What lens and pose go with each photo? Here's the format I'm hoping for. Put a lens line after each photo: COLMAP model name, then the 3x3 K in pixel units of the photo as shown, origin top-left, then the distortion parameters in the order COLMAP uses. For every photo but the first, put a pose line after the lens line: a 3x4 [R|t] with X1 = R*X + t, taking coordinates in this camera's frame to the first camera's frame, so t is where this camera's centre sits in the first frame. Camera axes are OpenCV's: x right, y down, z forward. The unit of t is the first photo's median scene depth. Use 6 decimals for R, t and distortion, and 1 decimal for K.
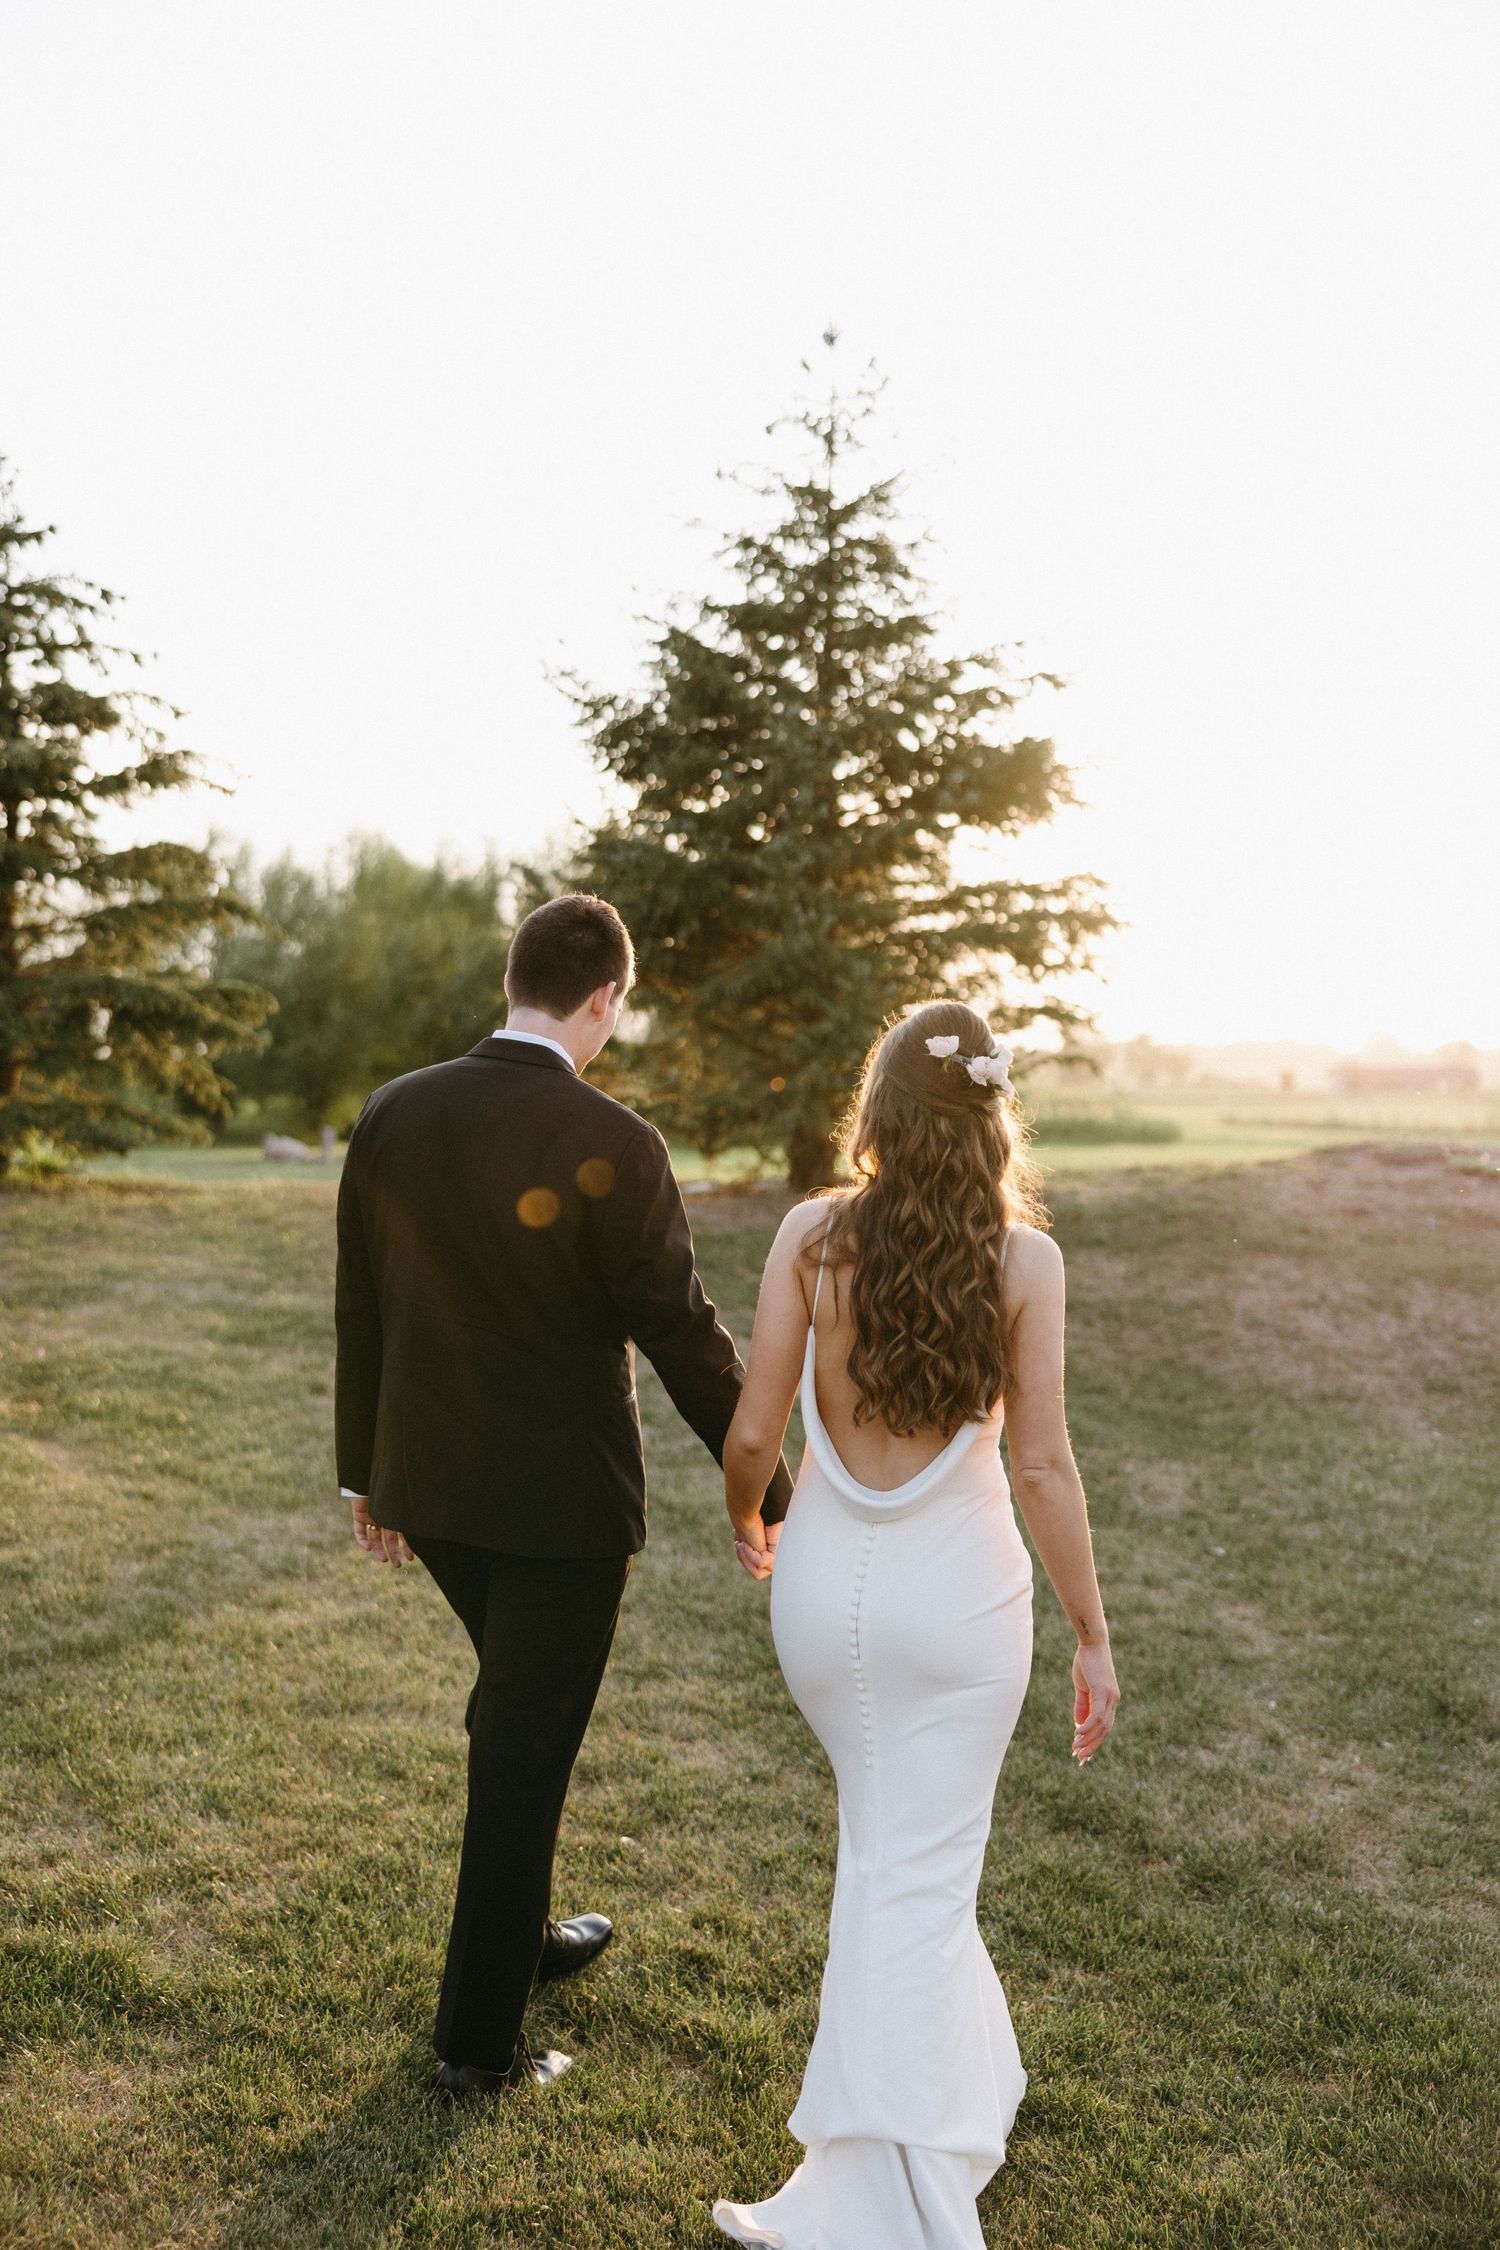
lens RADIAL K [[2724.8, 0, 749.5], [0, 2724.8, 1177.0], [0, 0, 1]] dist [0.002948, -0.019031]
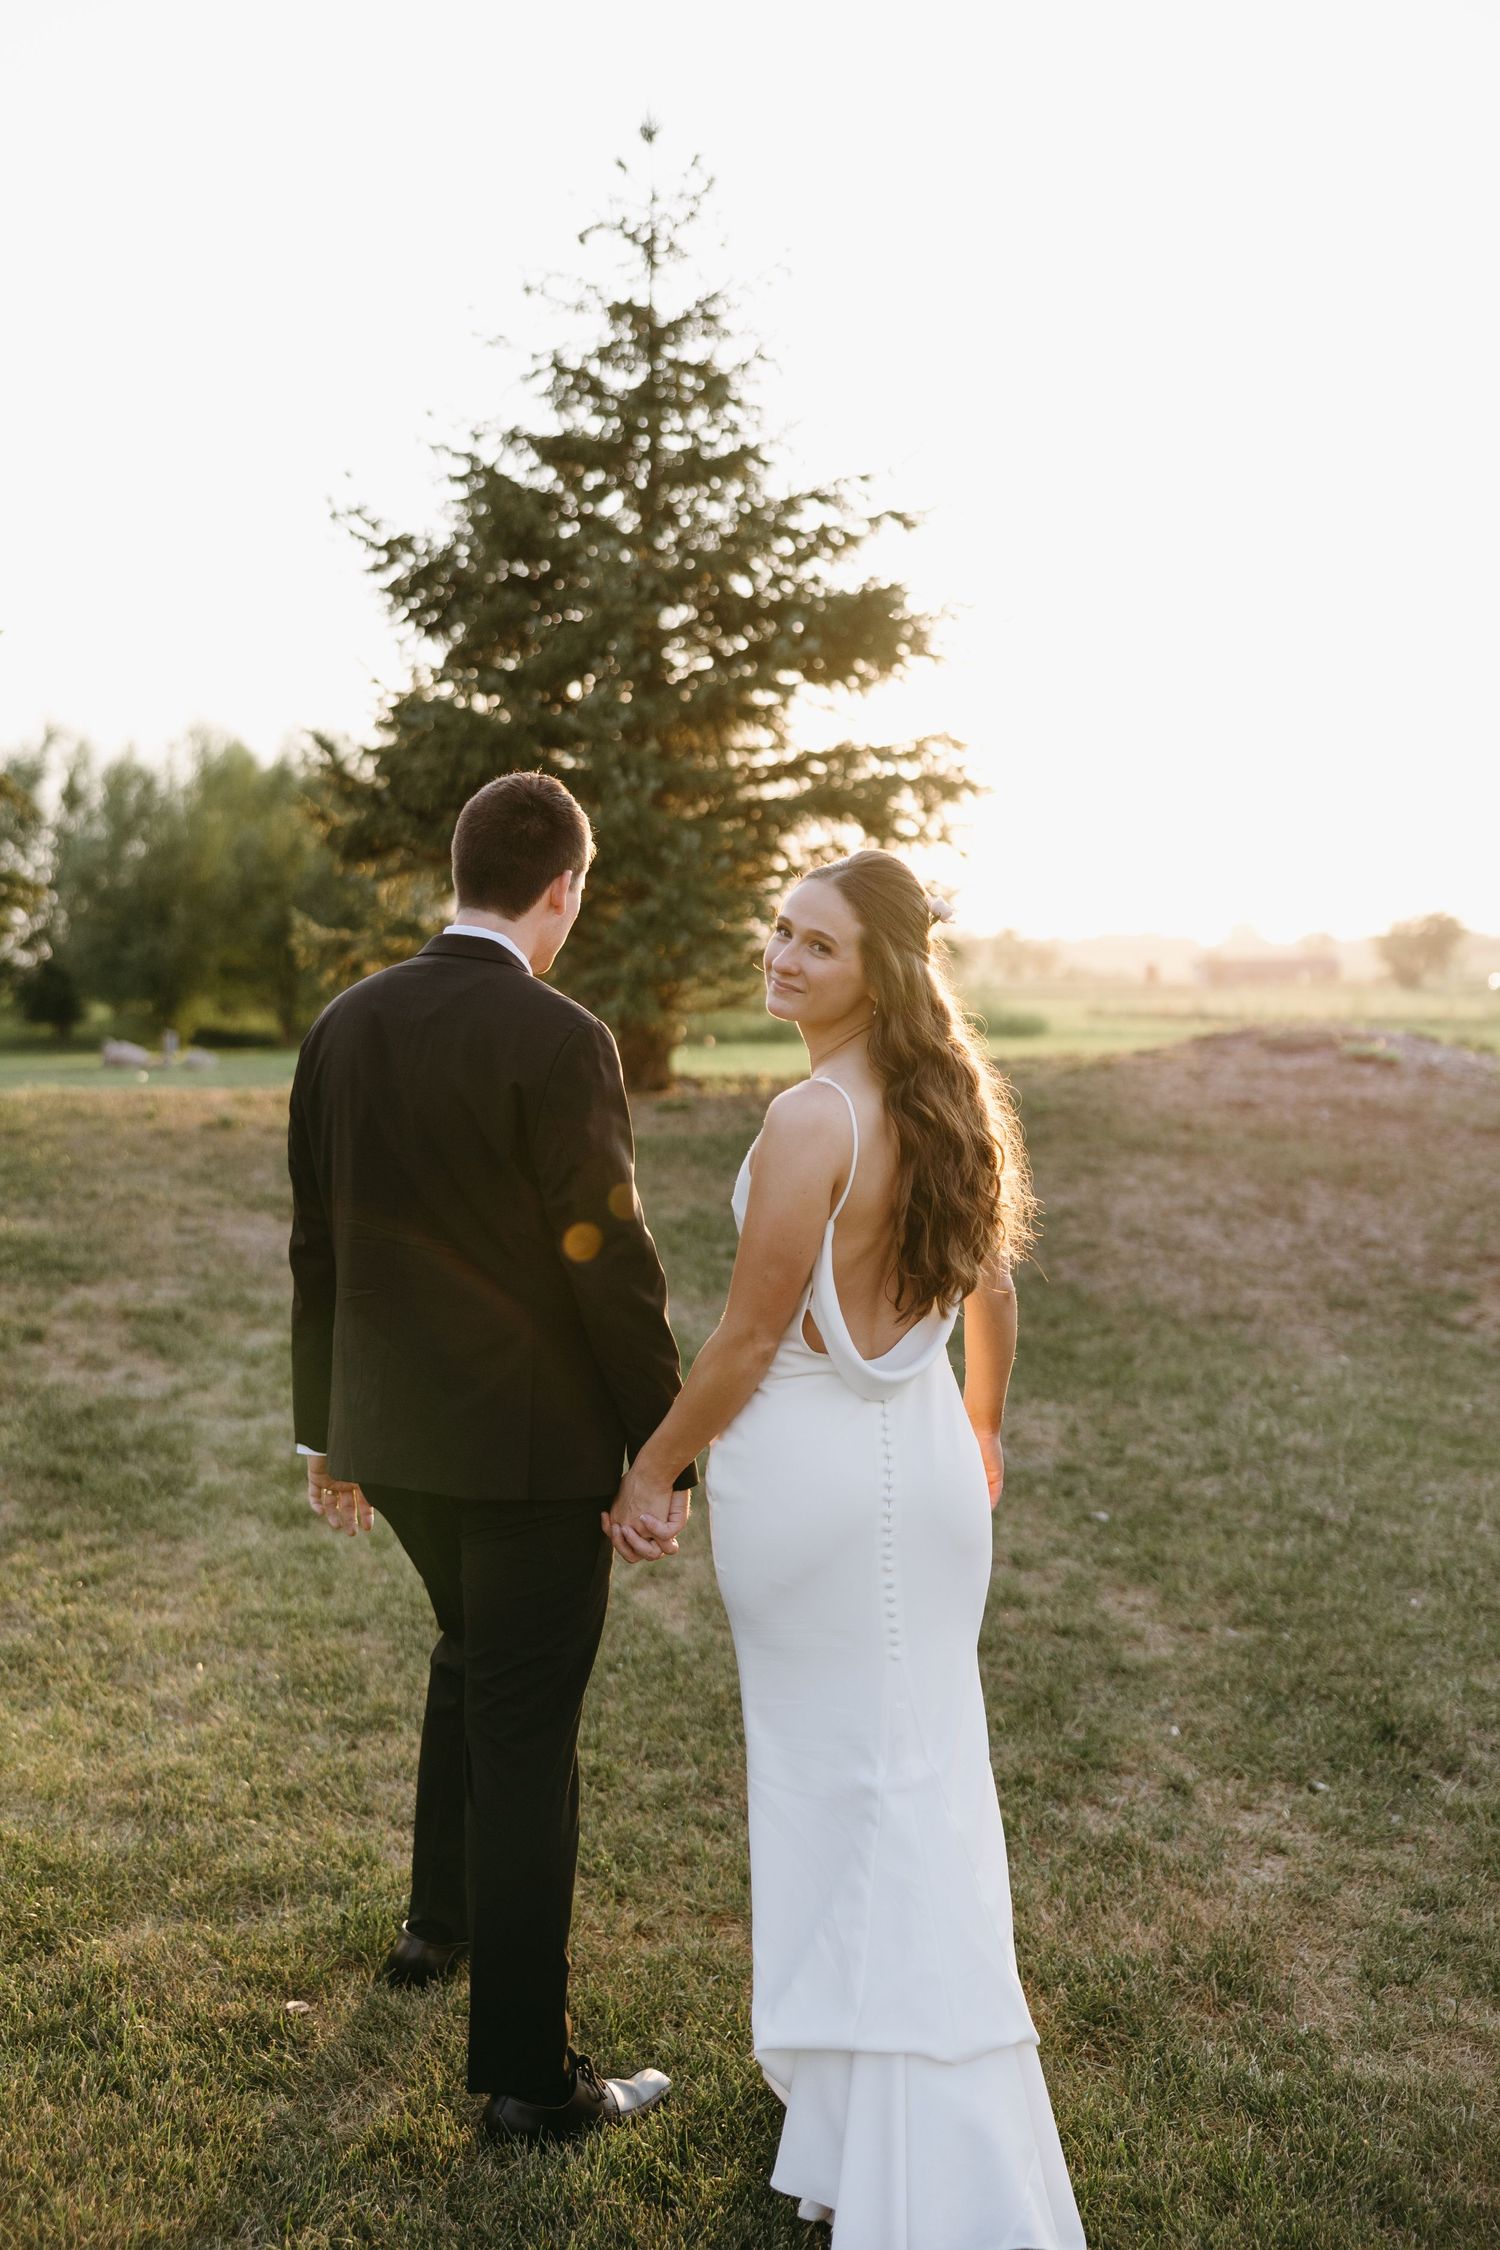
lens RADIAL K [[2724.8, 0, 749.5], [0, 2724.8, 1177.0], [0, 0, 1]] dist [0.002948, -0.019031]
pose [[0.998737, -0.016438, 0.047481, 0.016400], [0.014669, 0.999194, 0.037367, 0.000549], [-0.048057, -0.036623, 0.998173, 0.108077]]
